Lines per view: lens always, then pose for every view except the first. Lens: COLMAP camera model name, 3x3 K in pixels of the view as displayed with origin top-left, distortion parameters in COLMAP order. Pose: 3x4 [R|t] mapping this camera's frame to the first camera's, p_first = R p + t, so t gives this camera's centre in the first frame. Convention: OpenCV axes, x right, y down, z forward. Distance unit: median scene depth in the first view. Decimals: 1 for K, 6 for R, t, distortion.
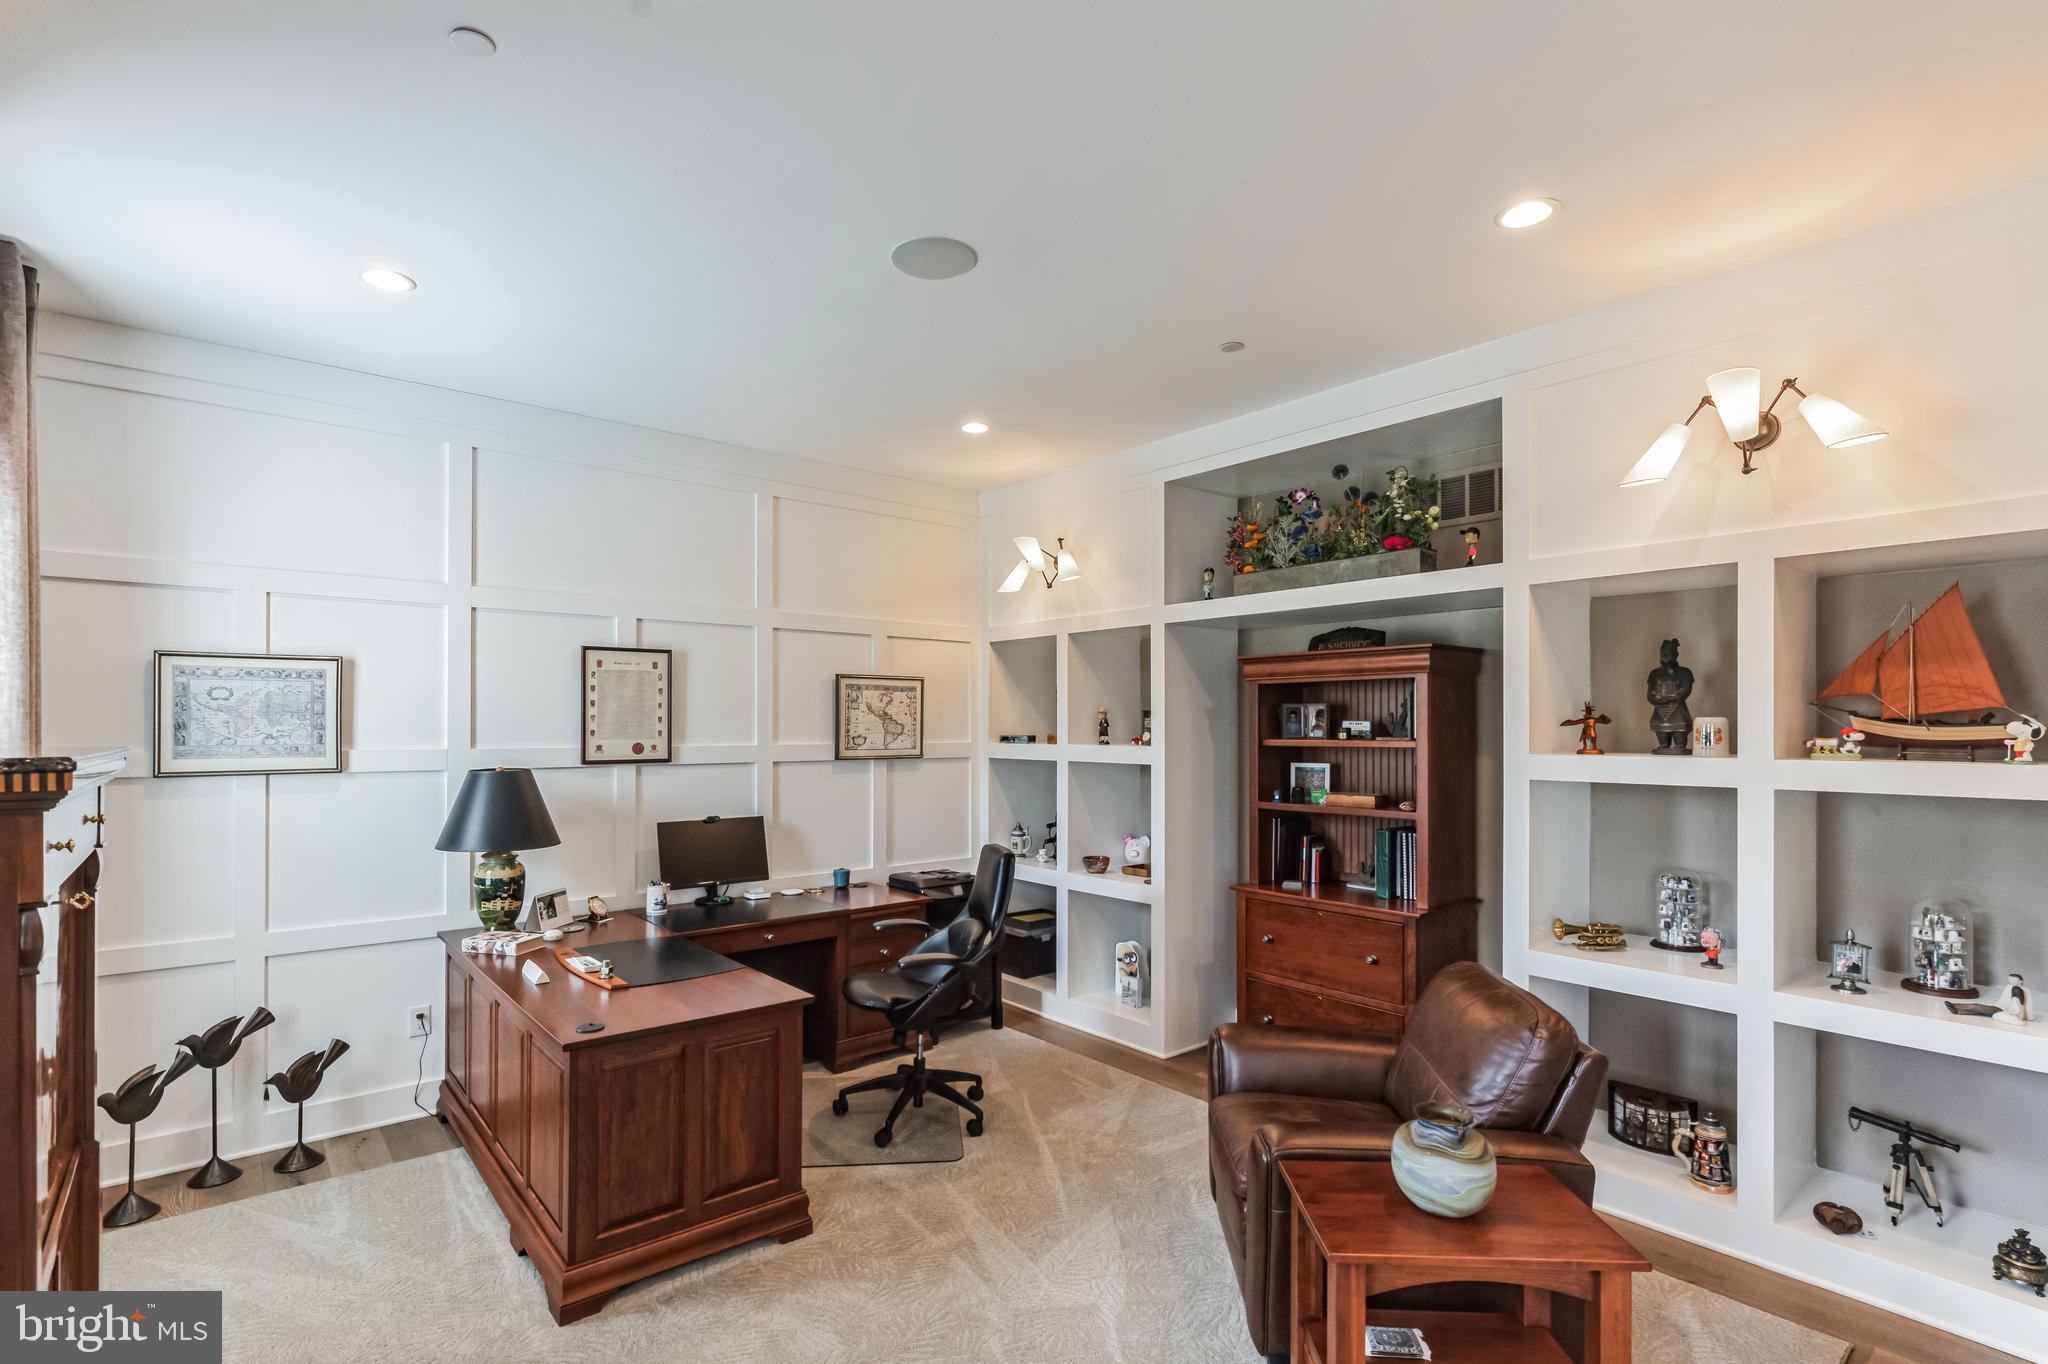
lens RADIAL K [[954.2, 0, 970.5], [0, 954.2, 733.9], [0, 0, 1]] dist [-0.000474, 0.000067]
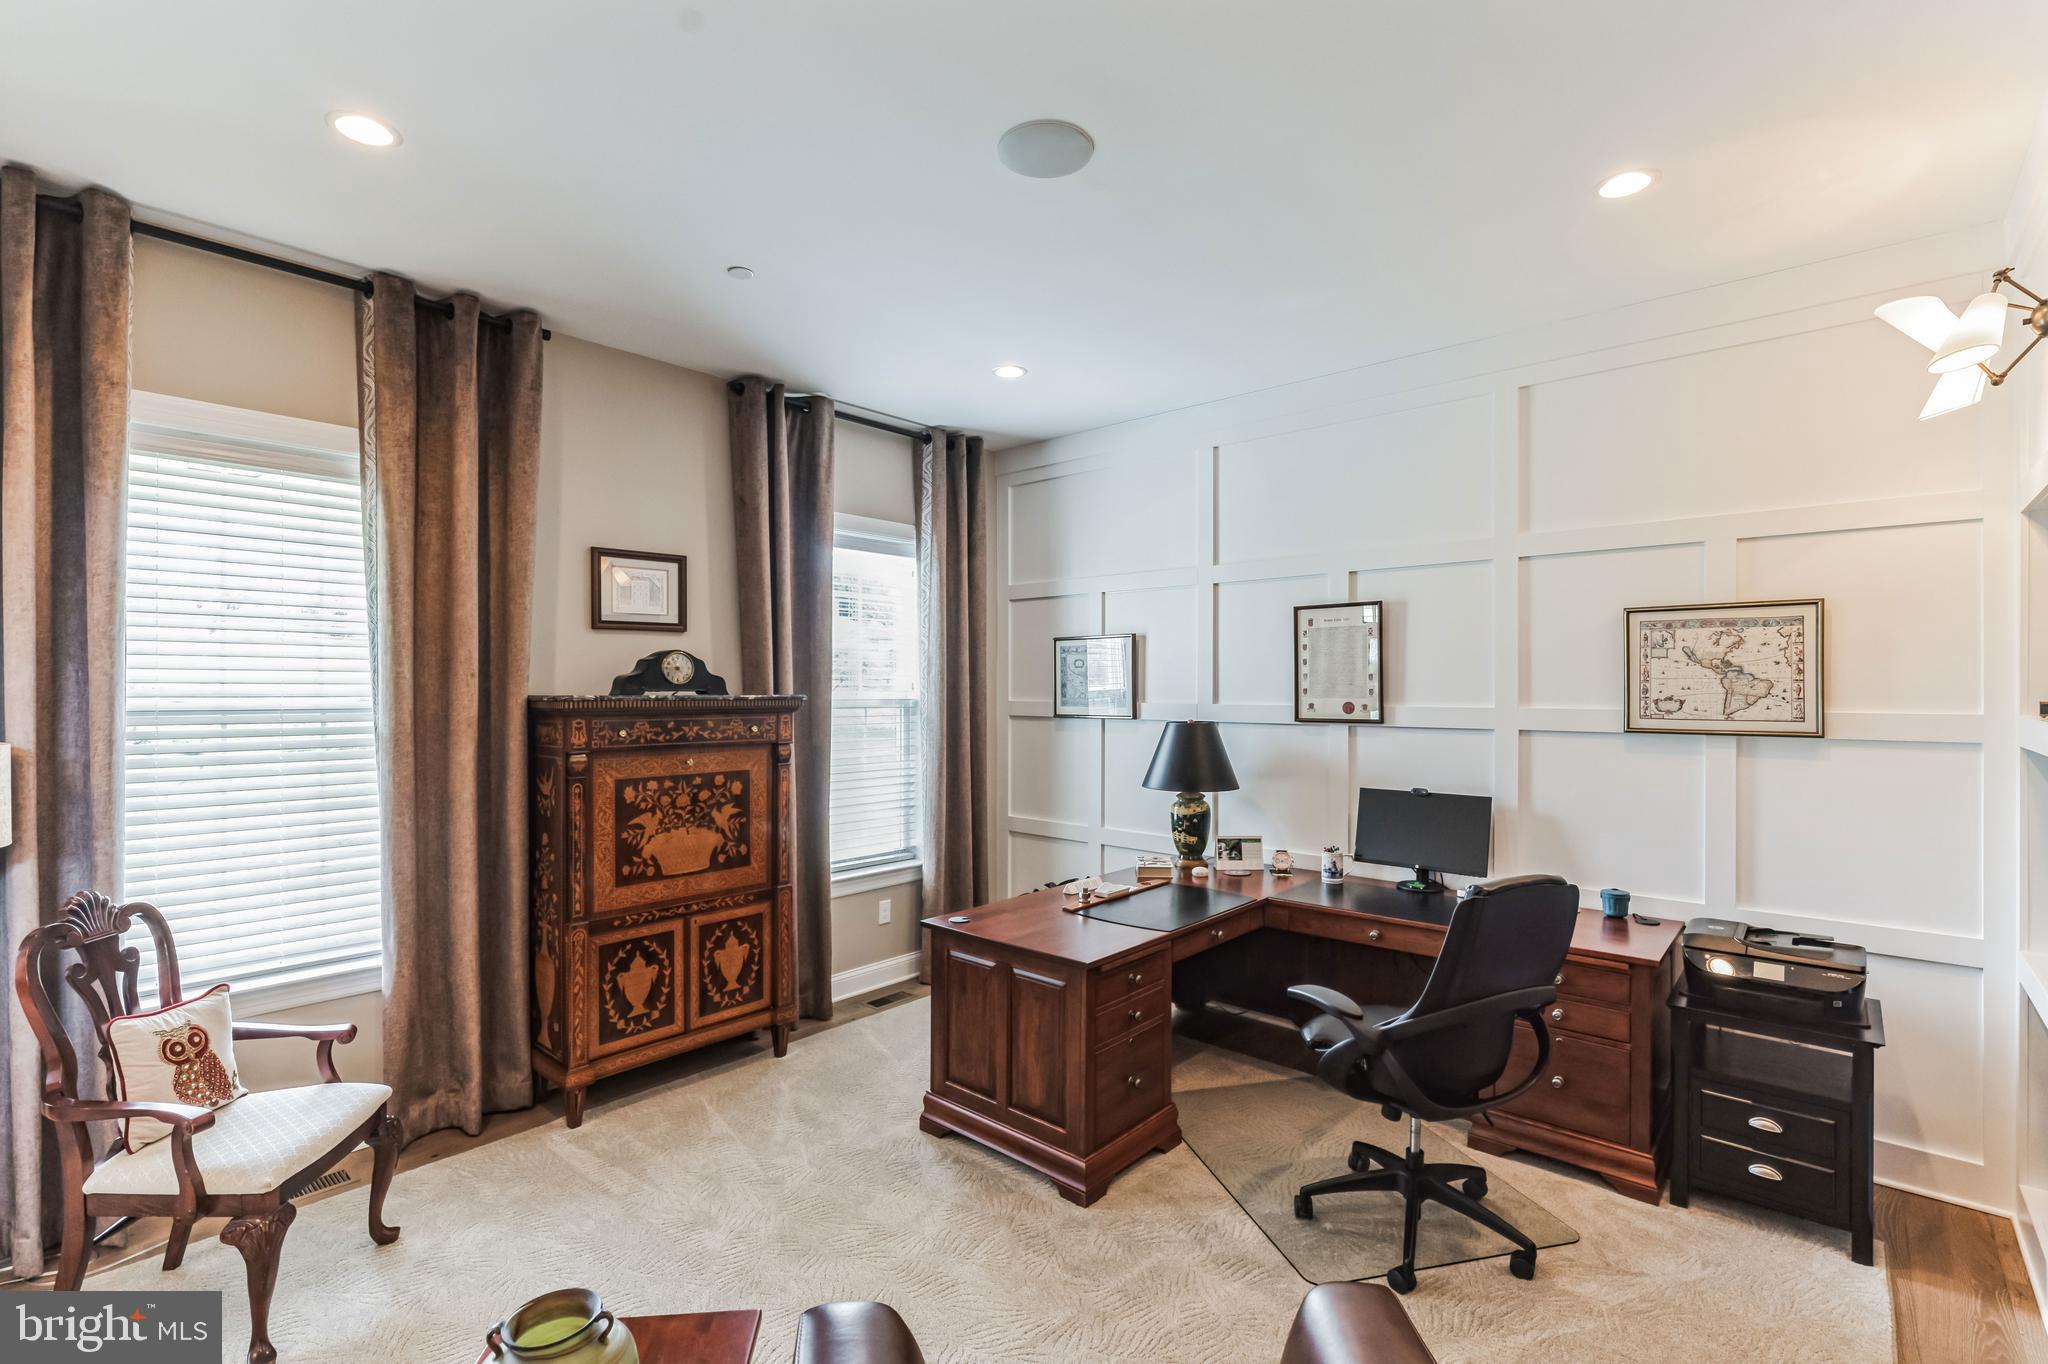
lens RADIAL K [[932.8, 0, 1015.7], [0, 932.8, 668.7], [0, 0, 1]] dist [0.000258, 0.000300]
pose [[0.167639, -0.013306, -0.985759, 0.517299], [0.000374, 0.999910, -0.013433, -0.011375], [0.985848, 0.001884, 0.167629, 0.513153]]
